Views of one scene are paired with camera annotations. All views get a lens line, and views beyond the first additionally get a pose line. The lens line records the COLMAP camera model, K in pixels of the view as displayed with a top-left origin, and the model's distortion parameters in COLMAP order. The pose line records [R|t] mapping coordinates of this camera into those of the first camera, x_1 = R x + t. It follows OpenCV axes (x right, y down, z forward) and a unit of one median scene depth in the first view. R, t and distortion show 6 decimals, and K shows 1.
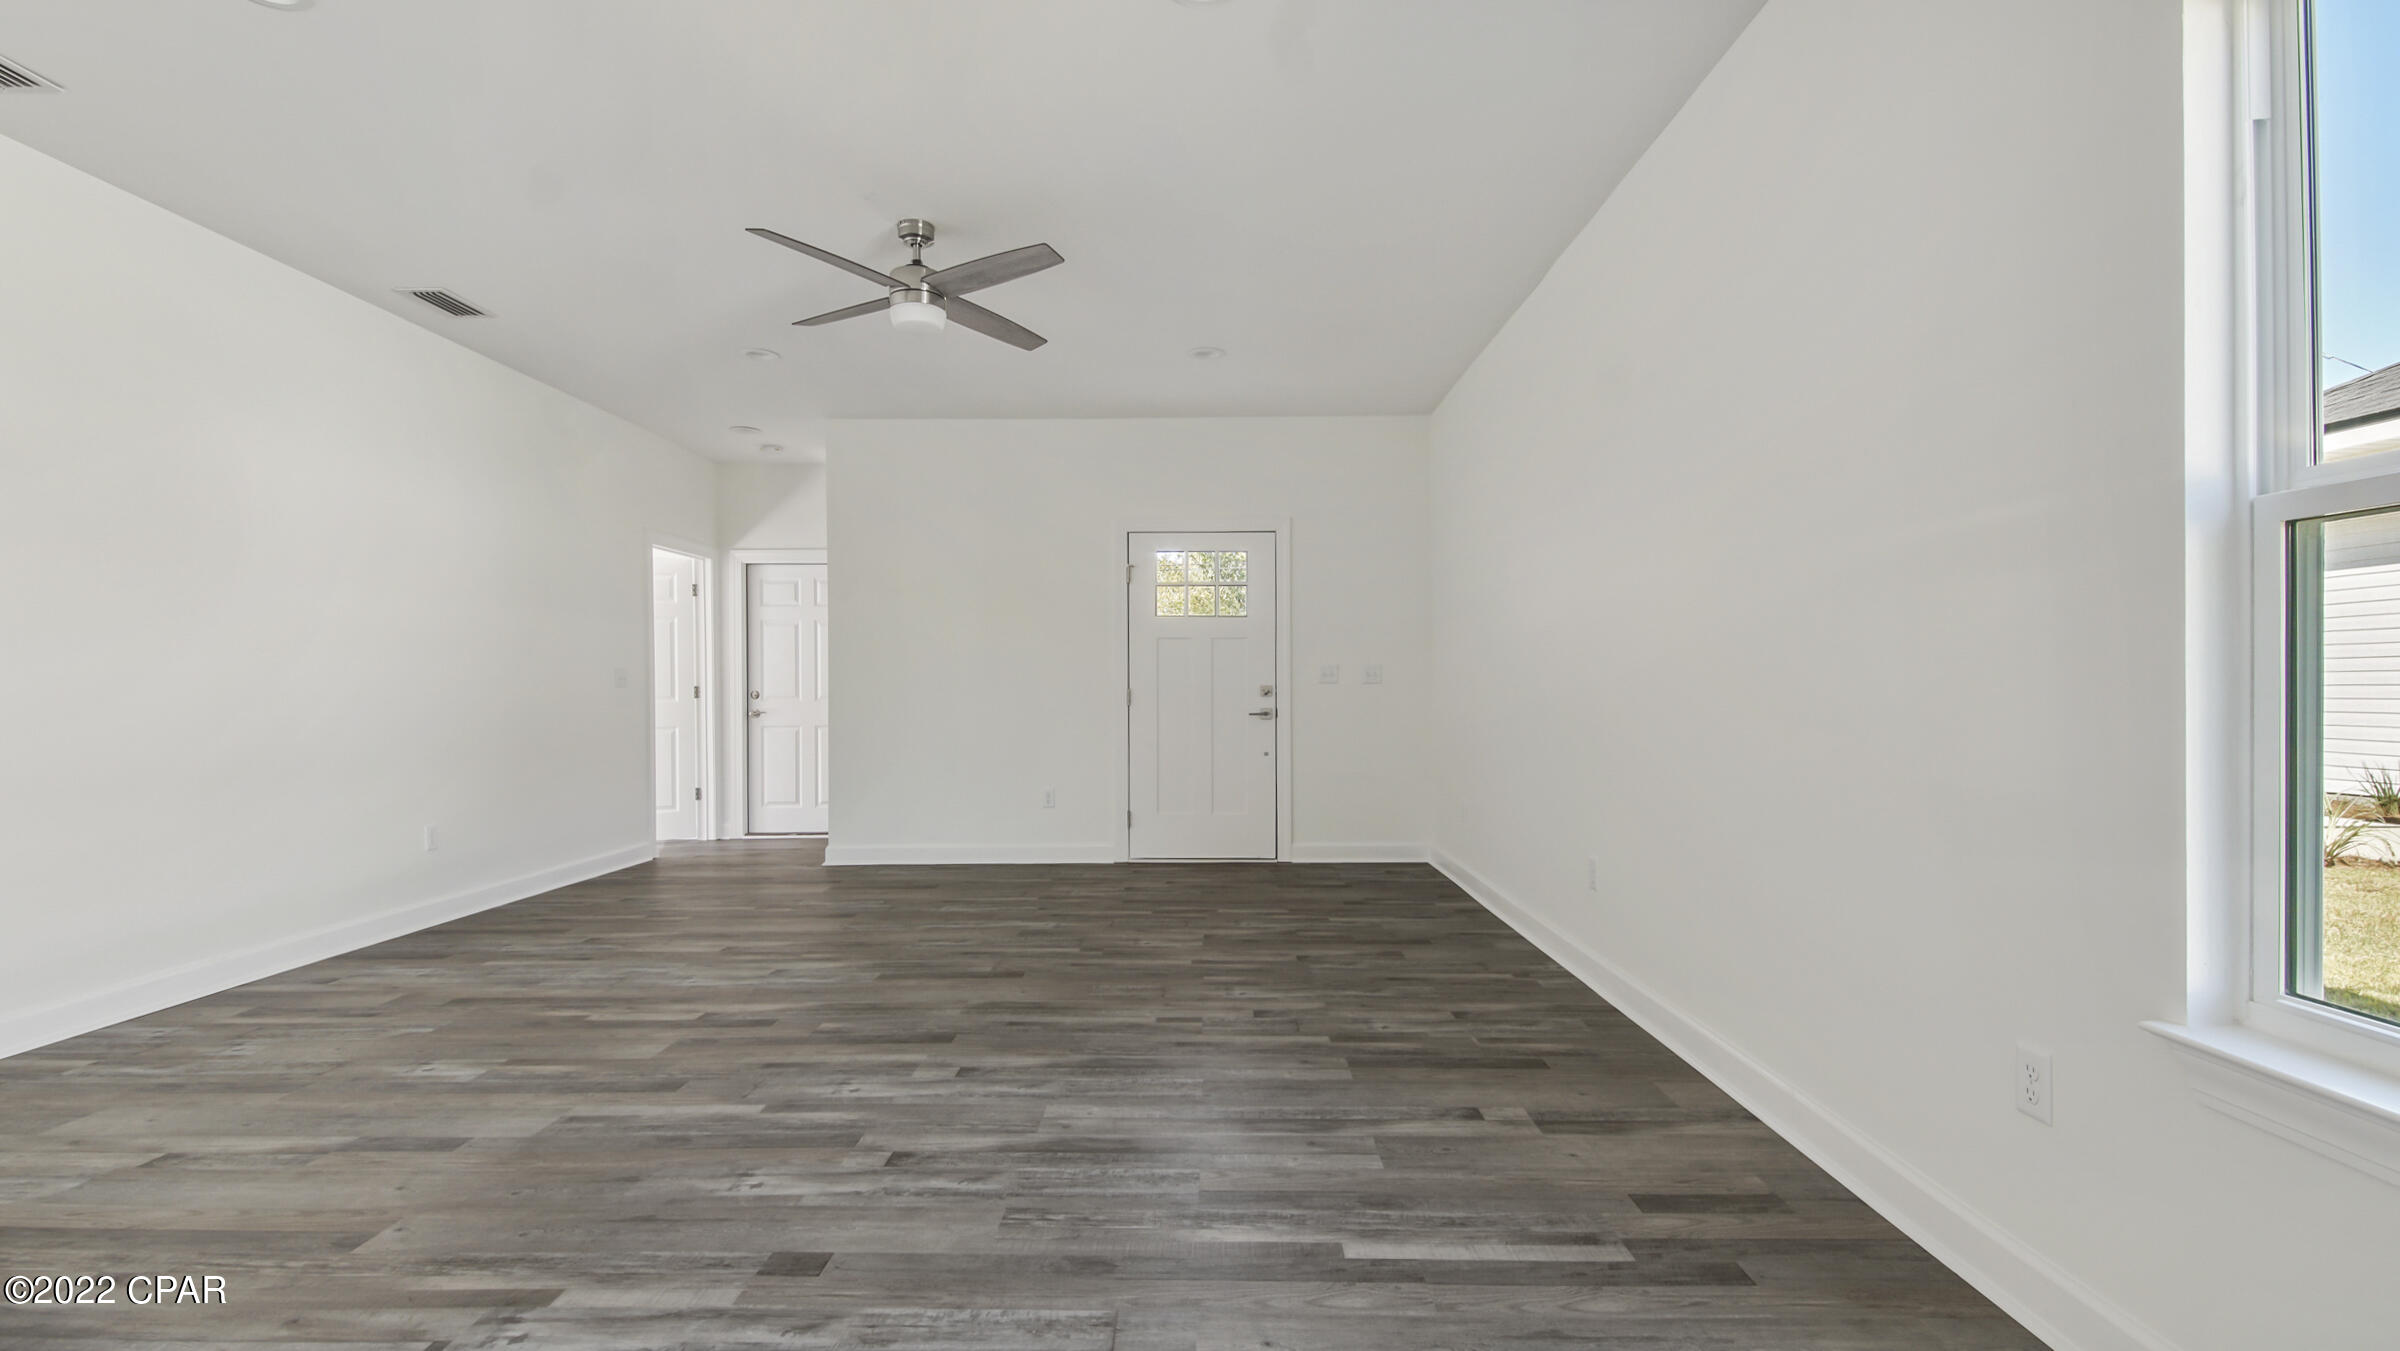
lens RADIAL K [[1054.8, 0, 1201.2], [0, 1054.8, 683.1], [0, 0, 1]] dist [0.001180, 0.000064]
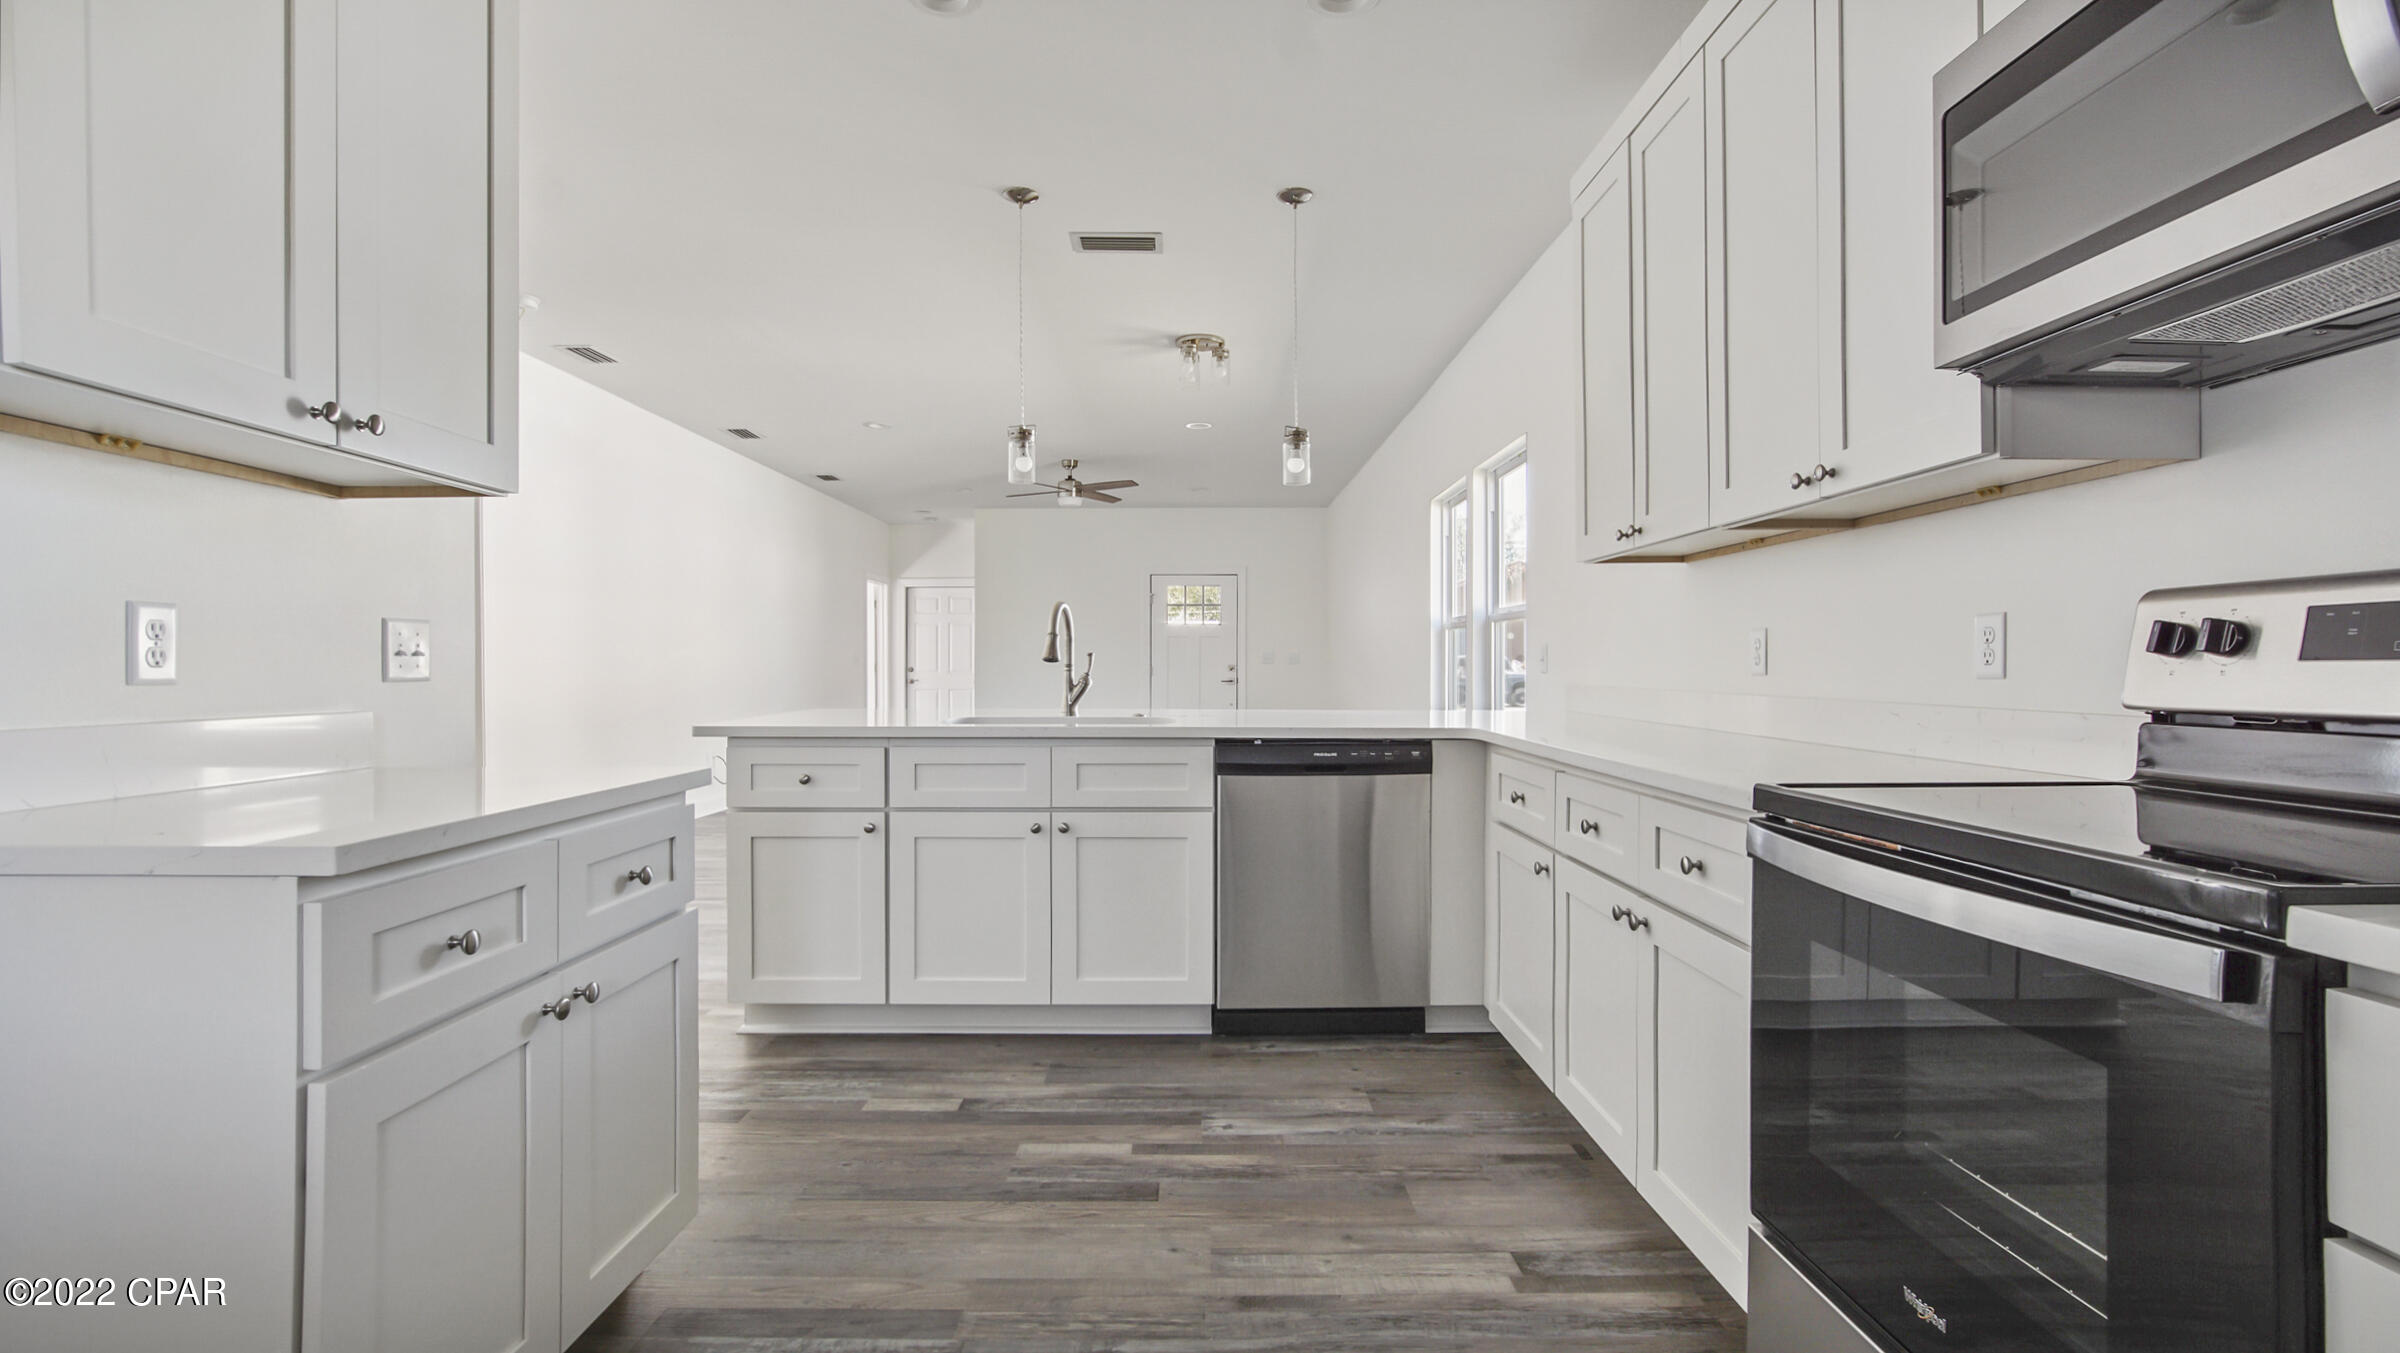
lens RADIAL K [[1054.8, 0, 1196.9], [0, 1054.8, 667.7], [0, 0, 1]] dist [0.001180, 0.000064]
pose [[0.999934, 0.002330, 0.011208, -0.013130], [-0.002422, 0.999963, 0.008208, -0.006671], [-0.011188, -0.008235, 0.999904, -0.689175]]
